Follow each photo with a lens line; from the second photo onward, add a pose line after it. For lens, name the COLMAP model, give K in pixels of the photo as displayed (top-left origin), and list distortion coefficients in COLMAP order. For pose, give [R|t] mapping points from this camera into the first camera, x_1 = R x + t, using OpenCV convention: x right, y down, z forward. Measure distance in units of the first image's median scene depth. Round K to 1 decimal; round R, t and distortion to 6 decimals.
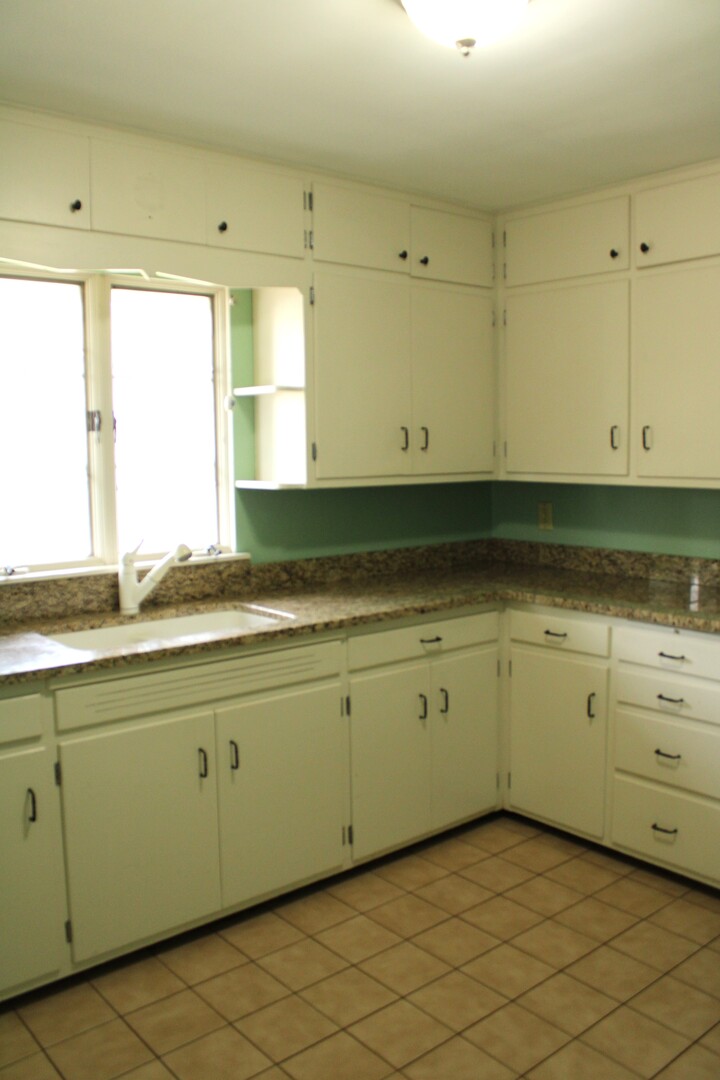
lens RADIAL K [[883.9, 0, 360.0], [0, 883.9, 540.0], [0, 0, 1]] dist [-0.146237, 0.002936]
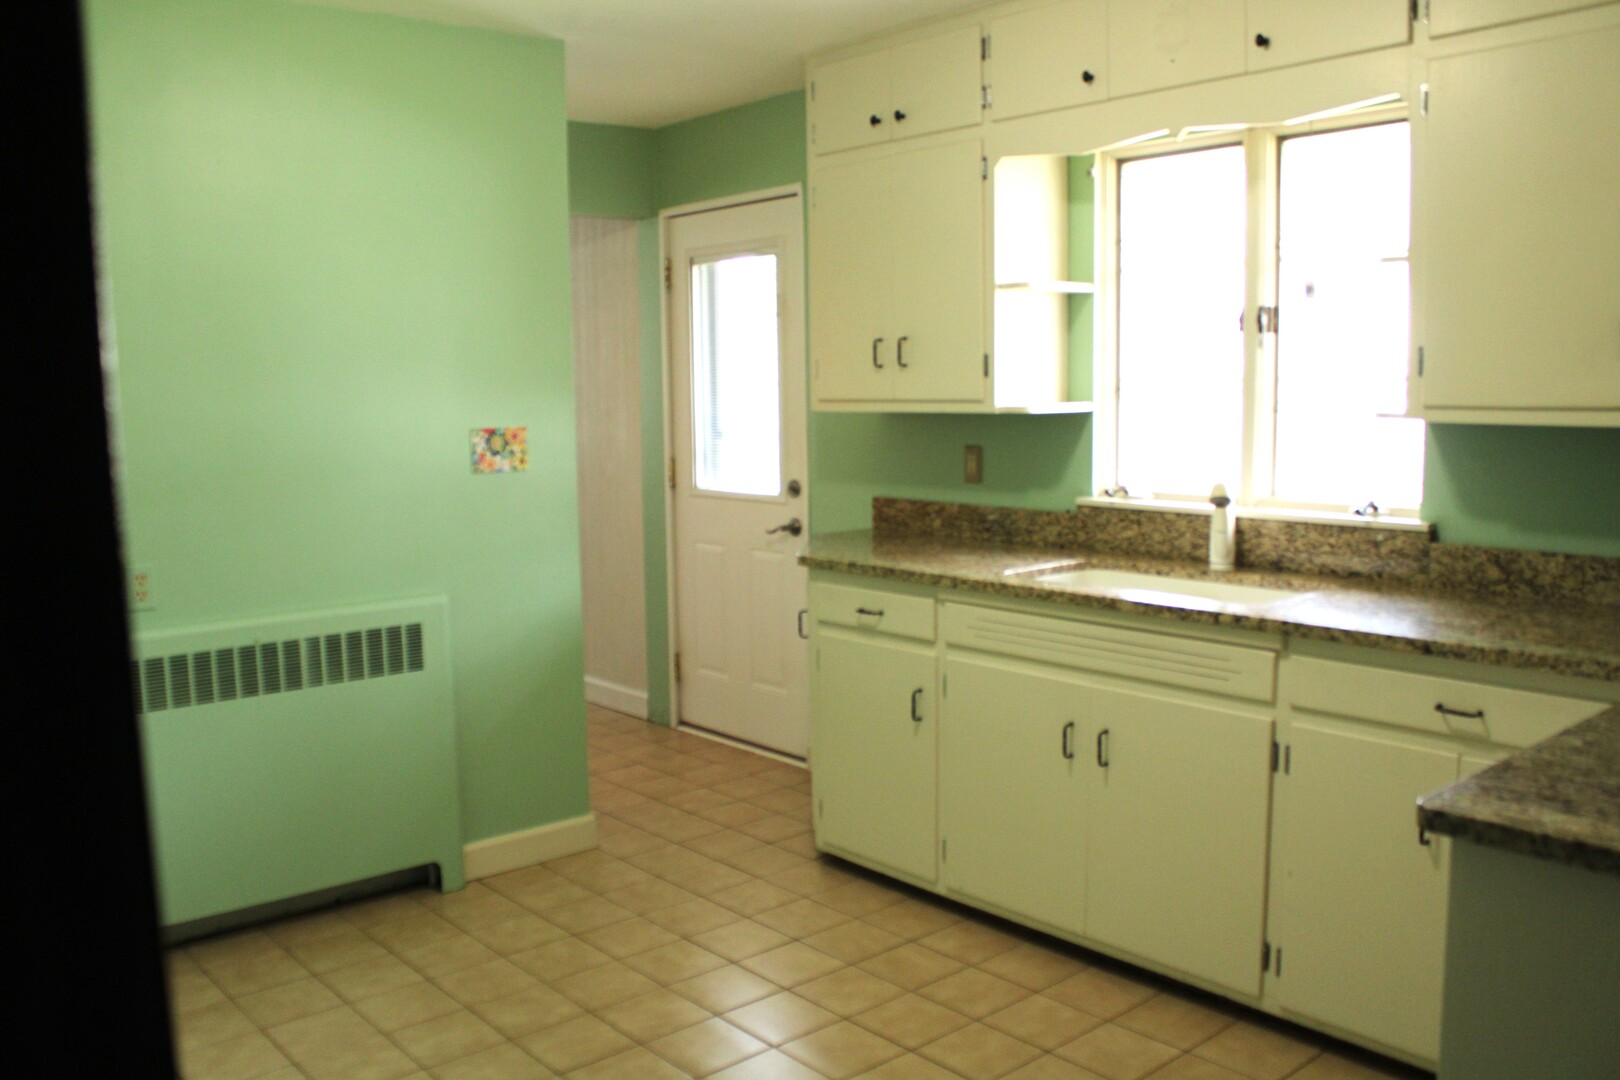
lens RADIAL K [[1409.5, 0, 810.0], [0, 1409.5, 540.0], [0, 0, 1]] dist [-0.047620, -0.000590]
pose [[0.018736, 0.131112, -0.991190, 0.913442], [-0.086563, 0.987855, 0.129035, -0.067561], [0.996070, 0.083383, 0.029858, 0.569708]]
